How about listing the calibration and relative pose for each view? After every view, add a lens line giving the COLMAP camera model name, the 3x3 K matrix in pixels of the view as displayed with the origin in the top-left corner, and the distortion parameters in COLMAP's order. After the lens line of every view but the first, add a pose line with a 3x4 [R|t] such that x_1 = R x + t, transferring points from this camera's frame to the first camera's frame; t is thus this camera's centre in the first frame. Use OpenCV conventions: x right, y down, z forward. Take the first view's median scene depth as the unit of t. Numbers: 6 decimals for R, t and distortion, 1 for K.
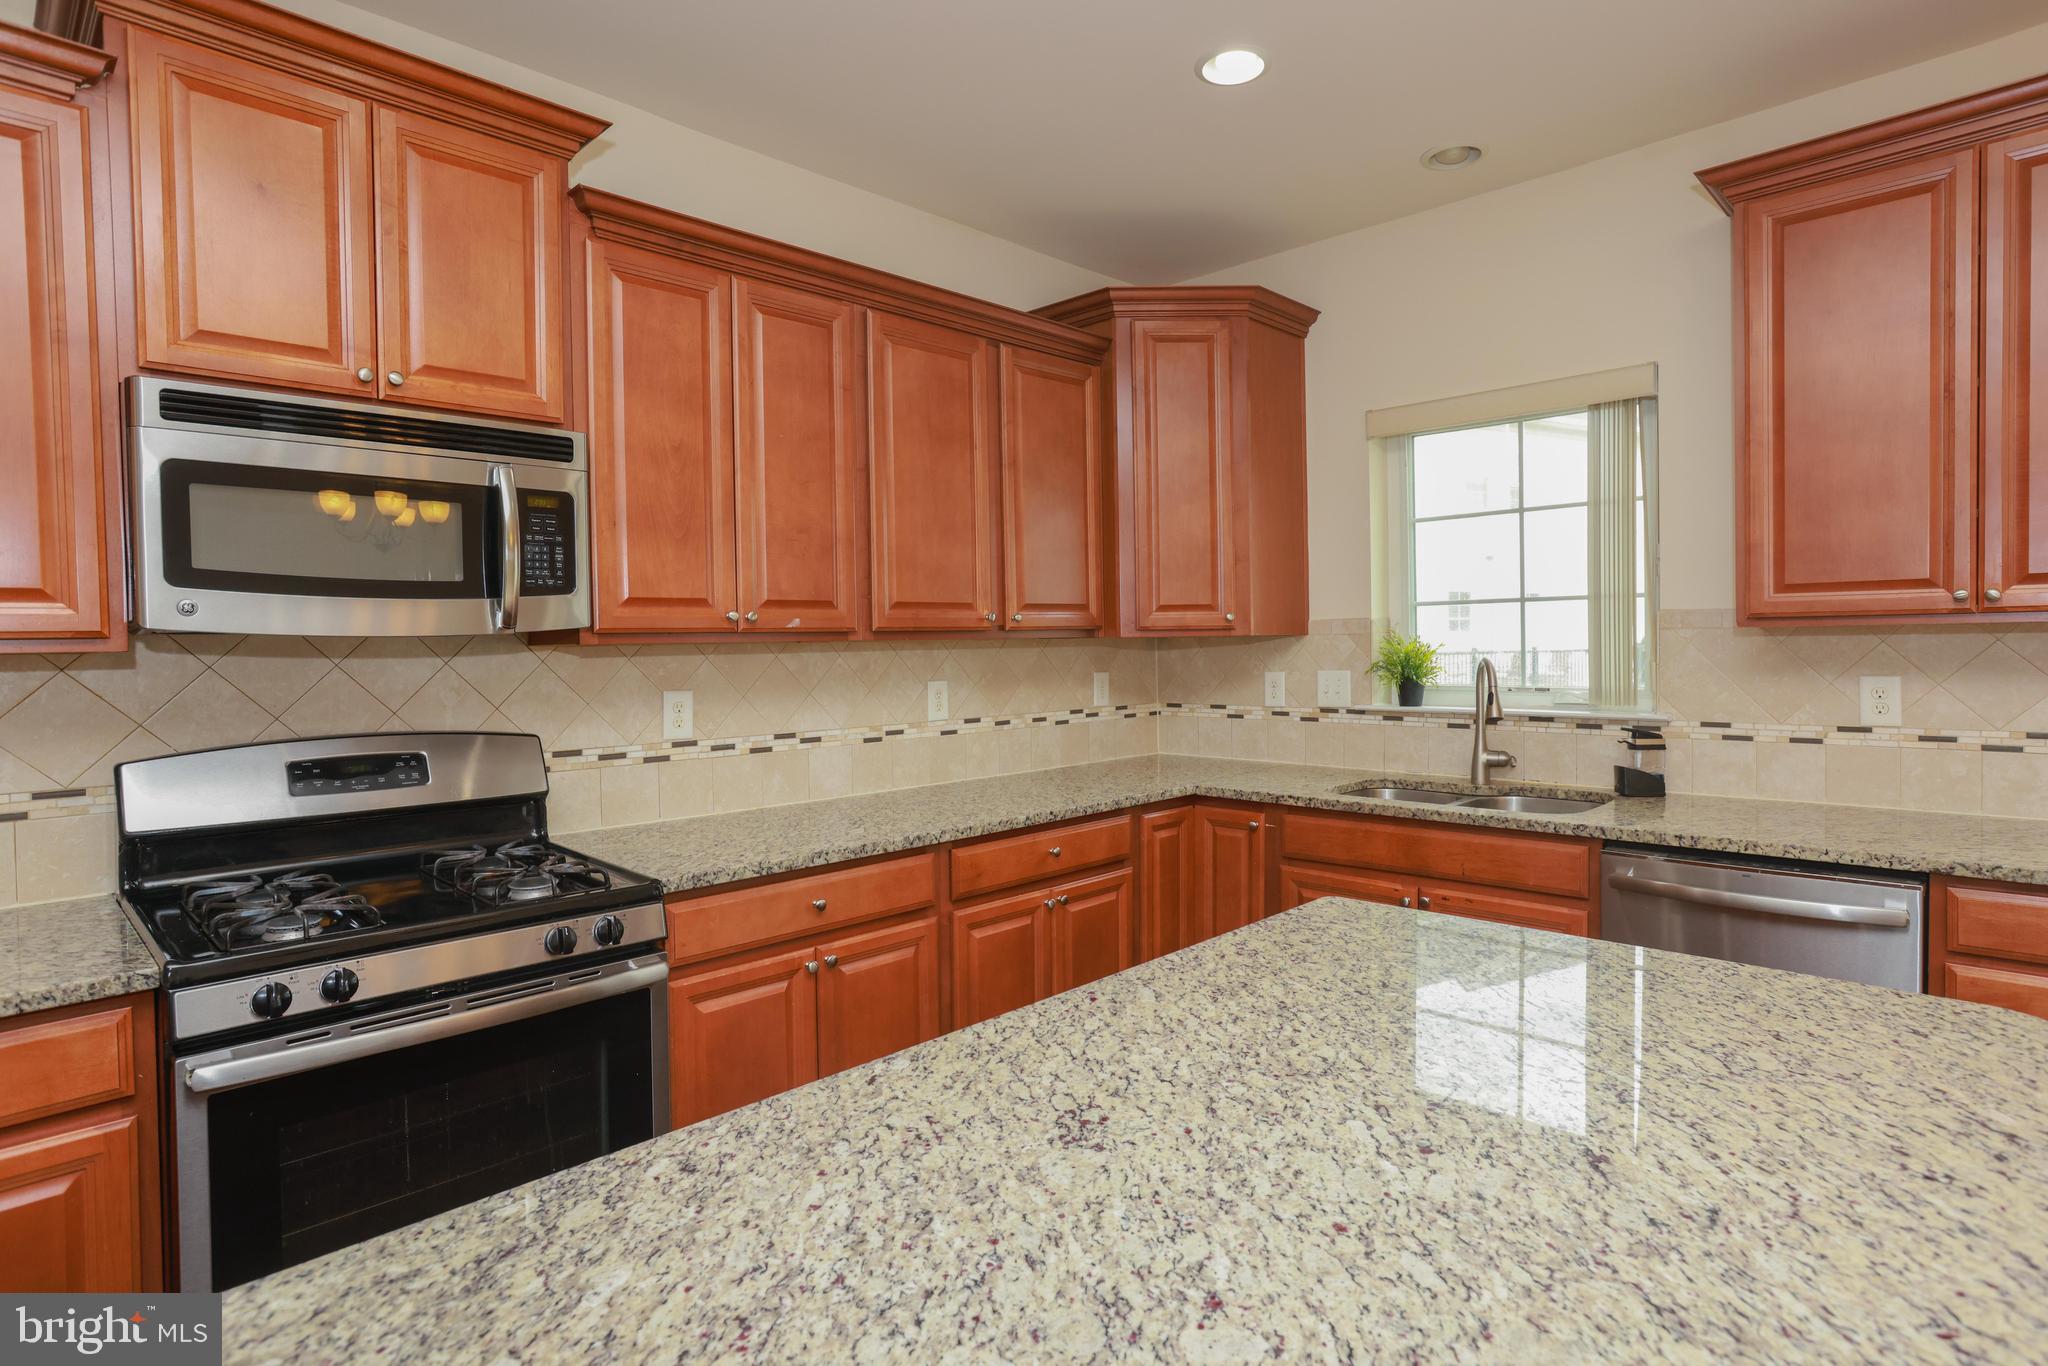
lens RADIAL K [[1051.0, 0, 1027.9], [0, 1051.0, 669.6], [0, 0, 1]] dist [-0.023972, 0.005440]
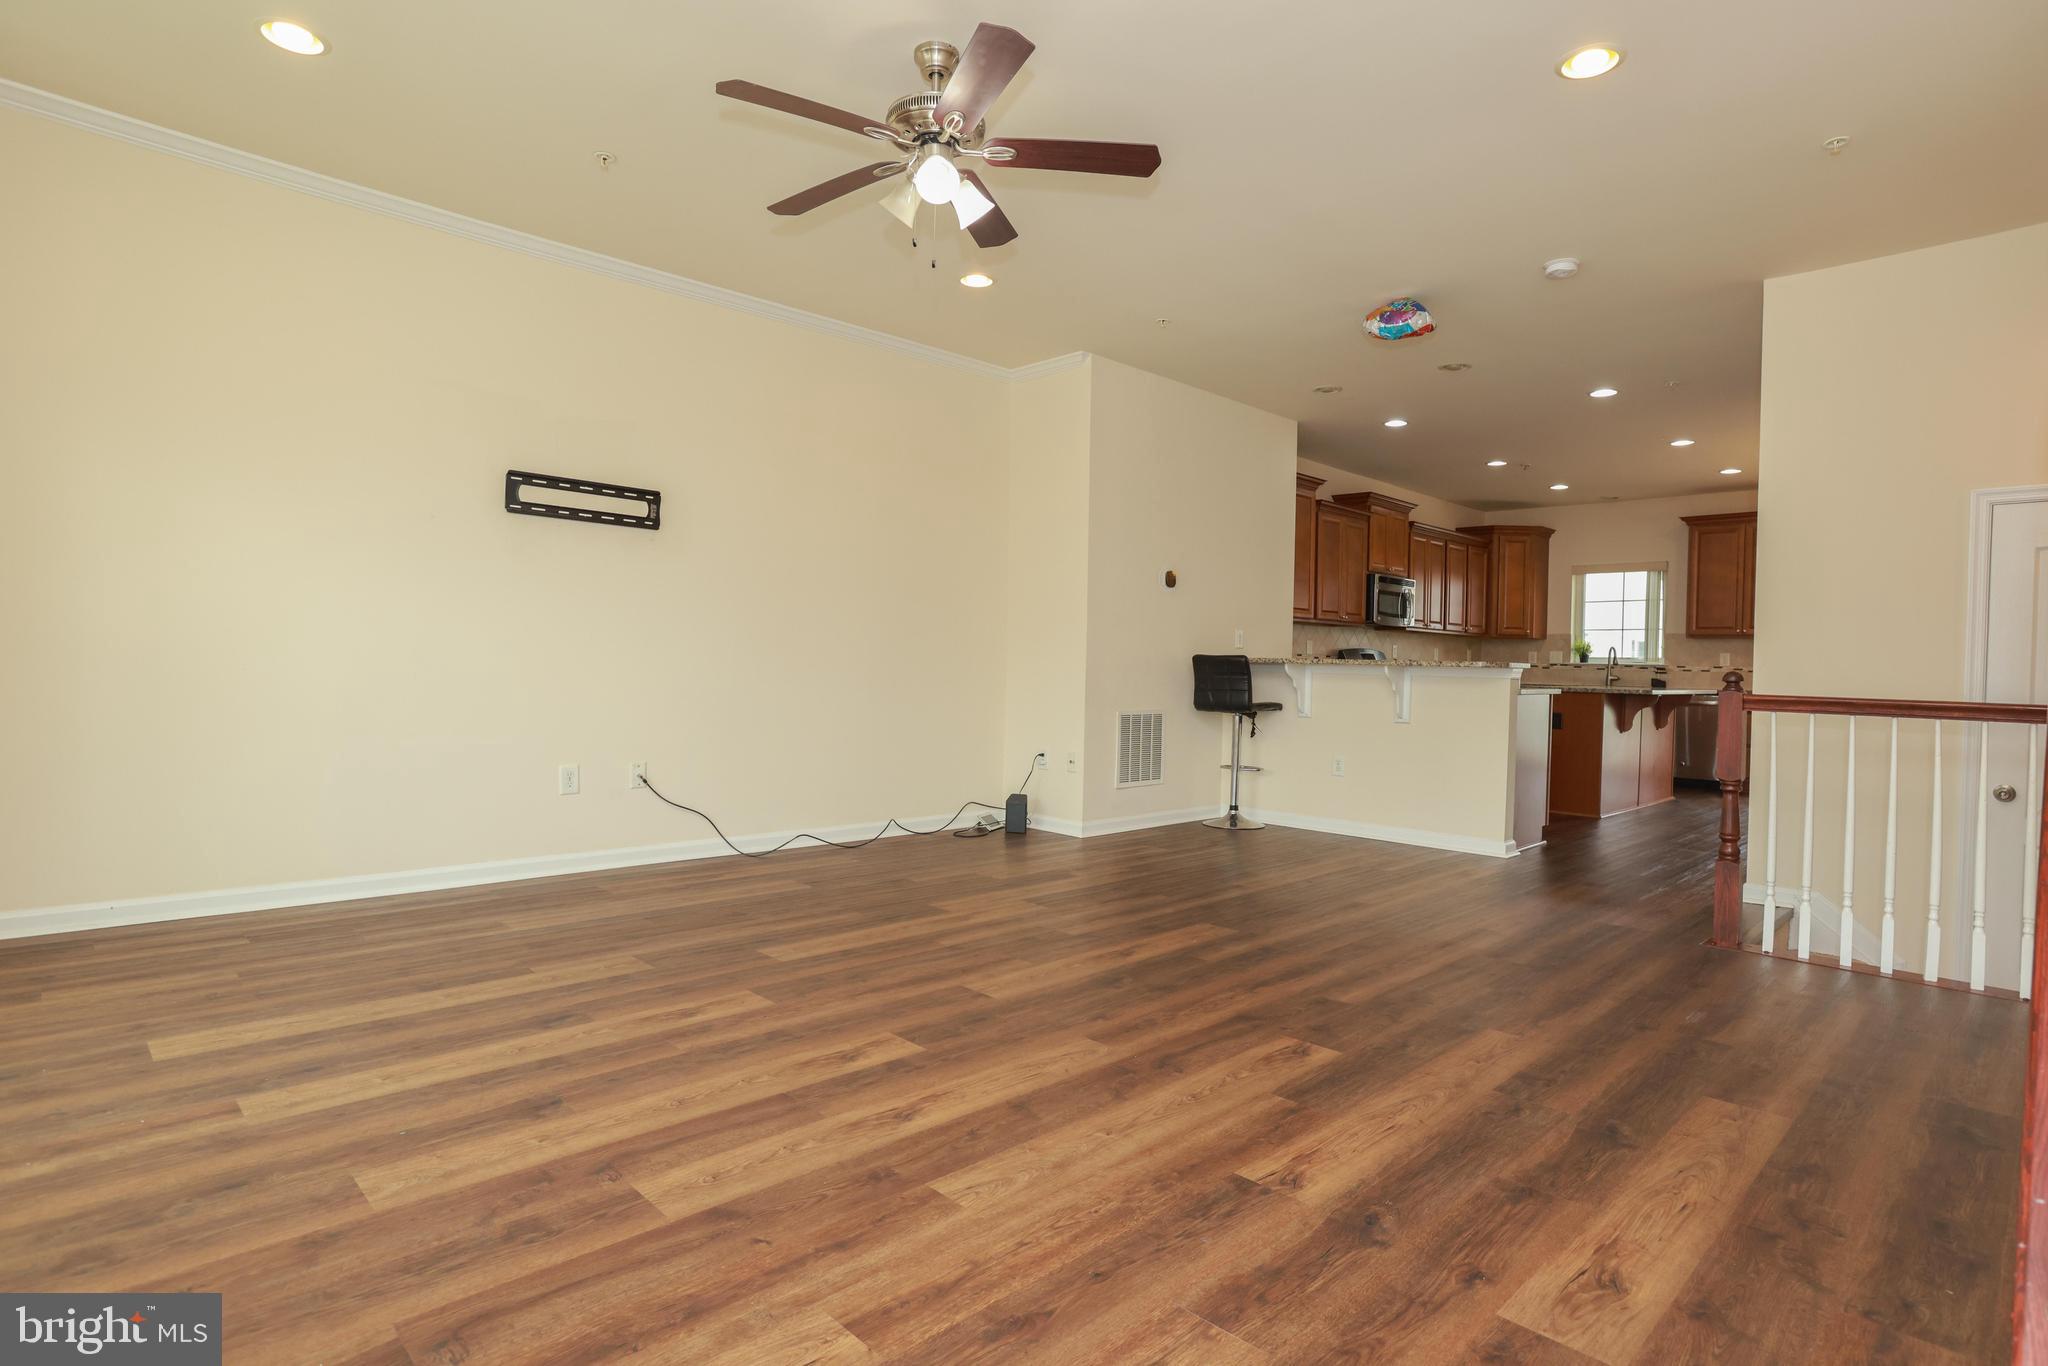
lens RADIAL K [[1051.0, 0, 1025.9], [0, 1051.0, 679.5], [0, 0, 1]] dist [-0.023972, 0.005440]
pose [[0.998893, 0.039780, -0.025100, -1.211509], [-0.039981, 0.999172, -0.007587, 0.174904], [0.024778, 0.008582, 0.999656, -2.135857]]
